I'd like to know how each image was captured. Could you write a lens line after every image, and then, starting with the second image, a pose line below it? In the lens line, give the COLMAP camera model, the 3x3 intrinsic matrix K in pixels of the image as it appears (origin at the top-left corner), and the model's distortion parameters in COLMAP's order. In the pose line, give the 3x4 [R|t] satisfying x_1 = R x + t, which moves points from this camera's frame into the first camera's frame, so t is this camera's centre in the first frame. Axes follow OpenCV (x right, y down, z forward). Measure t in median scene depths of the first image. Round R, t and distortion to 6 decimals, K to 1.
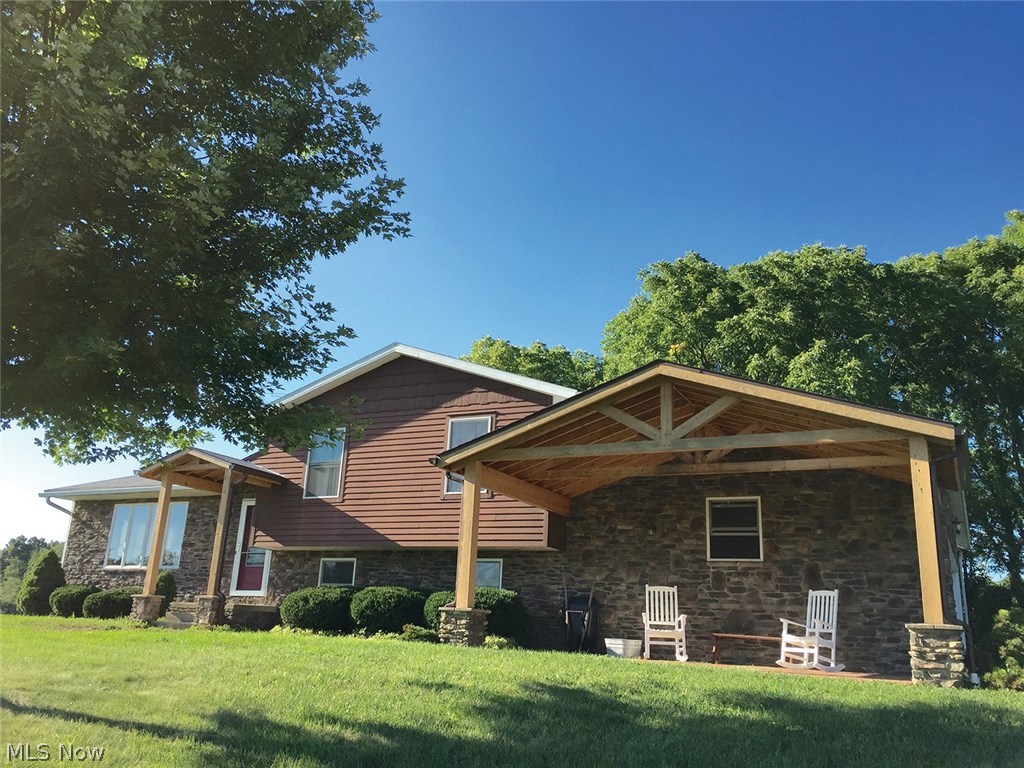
lens RADIAL K [[886.8, 0, 511.3], [0, 886.8, 380.1], [0, 0, 1]] dist [0.073876, -0.101941]
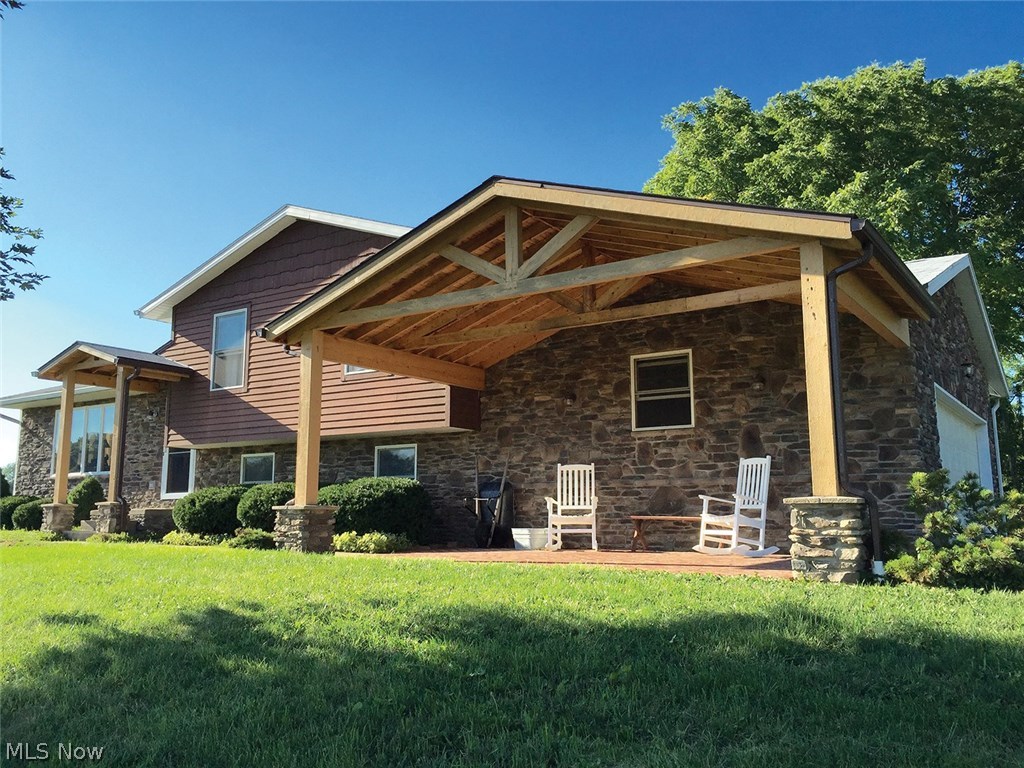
lens RADIAL K [[886.8, 0, 506.9], [0, 886.8, 384.2], [0, 0, 1]] dist [0.073876, -0.101941]
pose [[0.991346, -0.068053, -0.112261, 0.186774], [0.082176, 0.988570, 0.126402, 0.042707], [0.102376, -0.134533, 0.985606, 0.168713]]
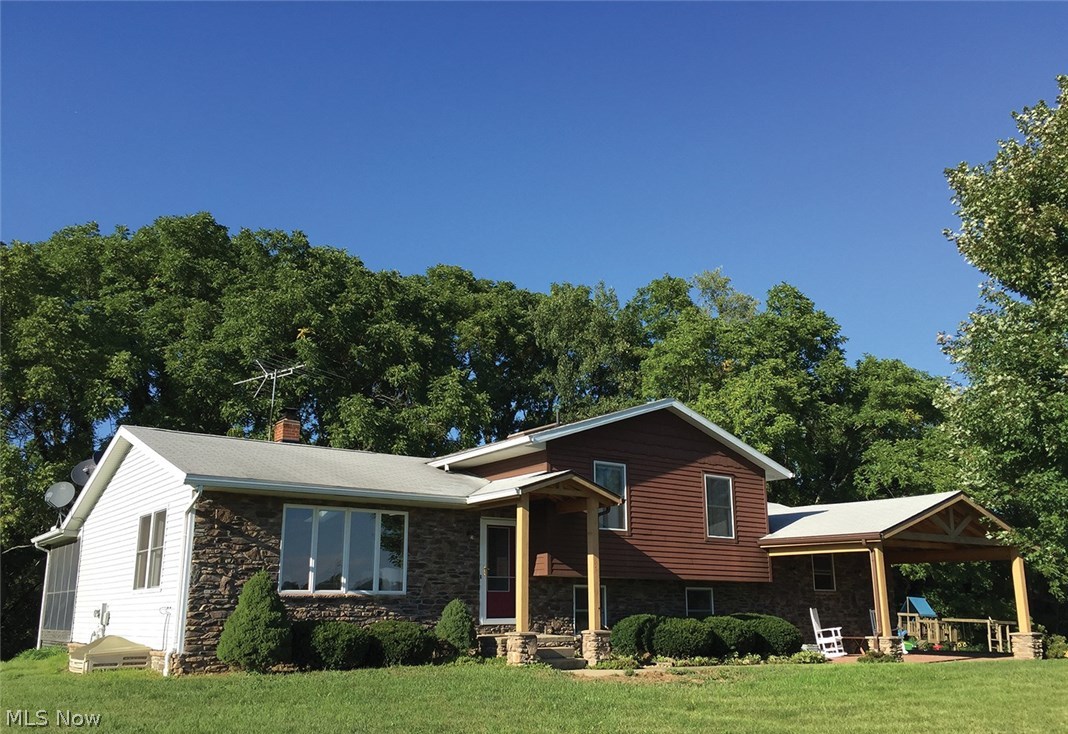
lens RADIAL K [[934.8, 0, 531.1], [0, 934.8, 377.8], [0, 0, 1]] dist [0.058828, -0.061233]
pose [[0.434306, 0.170005, 0.884577, -1.426526], [-0.227990, 0.970798, -0.074638, 0.070880], [-0.871435, -0.169259, 0.460384, 0.686042]]
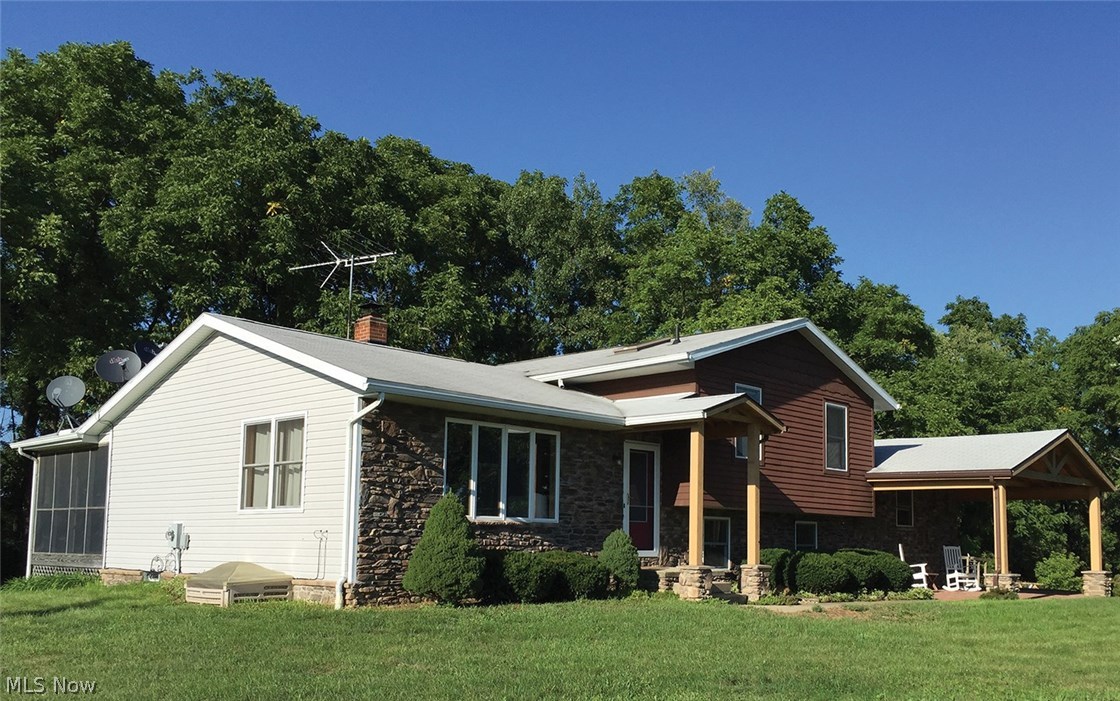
lens RADIAL K [[1052.6, 0, 596.7], [0, 1052.6, 431.0], [0, 0, 1]] dist [0.036179, 0.000000]
pose [[0.254661, 0.058517, 0.965258, -1.534453], [-0.272227, 0.962138, 0.013493, 0.150497], [-0.927923, -0.266206, 0.260949, 0.977878]]
